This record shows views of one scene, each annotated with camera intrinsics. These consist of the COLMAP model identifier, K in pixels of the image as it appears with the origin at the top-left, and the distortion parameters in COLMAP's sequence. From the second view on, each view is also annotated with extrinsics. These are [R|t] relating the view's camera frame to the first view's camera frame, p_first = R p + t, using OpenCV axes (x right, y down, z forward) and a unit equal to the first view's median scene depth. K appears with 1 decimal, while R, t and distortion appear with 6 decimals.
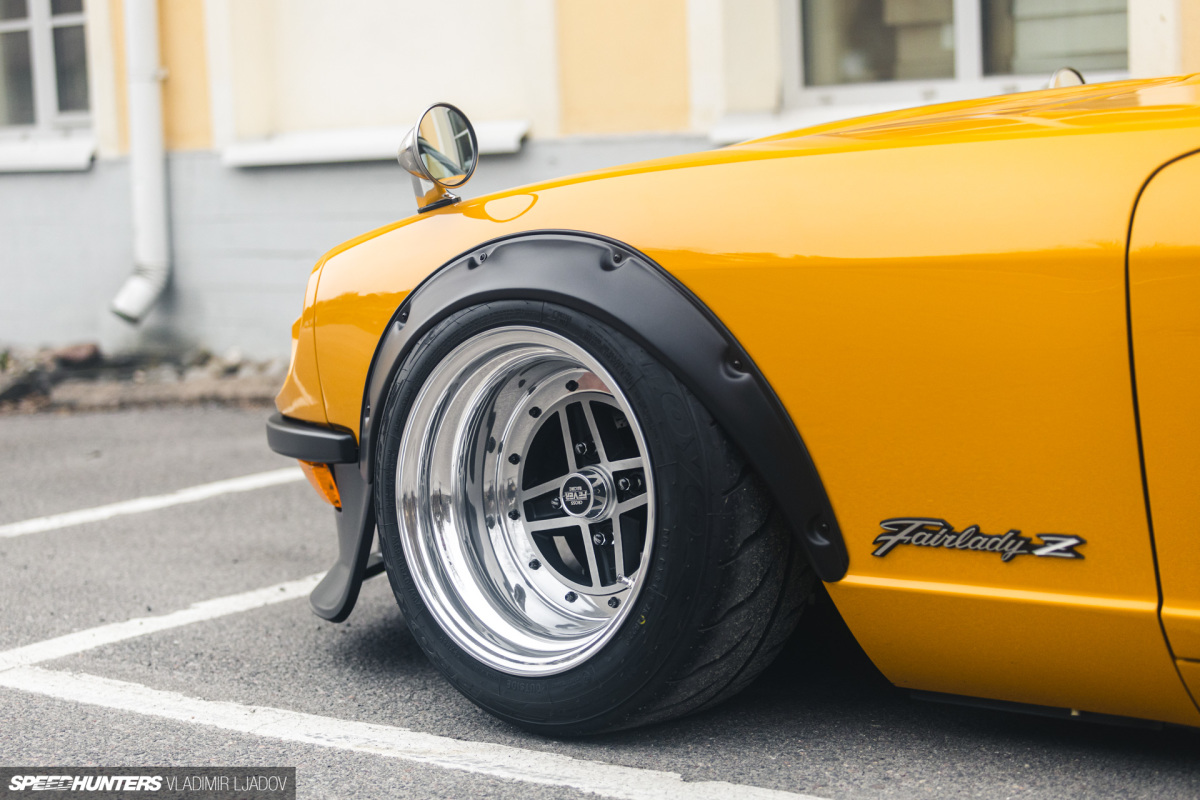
lens RADIAL K [[2534.2, 0, 600.0], [0, 2534.2, 400.0], [0, 0, 1]] dist [0.041148, -0.152058]
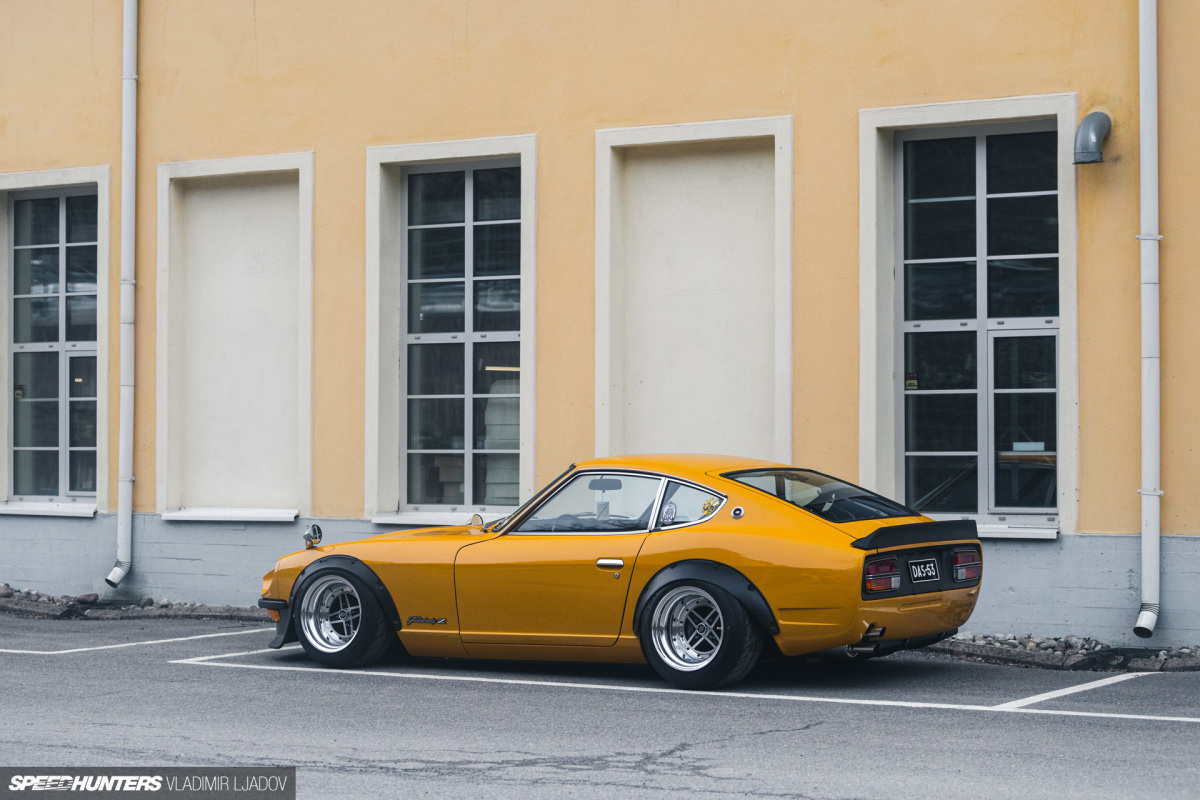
lens RADIAL K [[2578.7, 0, 600.0], [0, 2578.7, 400.0], [0, 0, 1]] dist [-0.024852, -0.142862]
pose [[0.989099, 0.051221, 0.138055, -0.201895], [-0.033012, 0.990820, -0.131093, 0.237454], [-0.143502, 0.125106, 0.981711, -3.476362]]
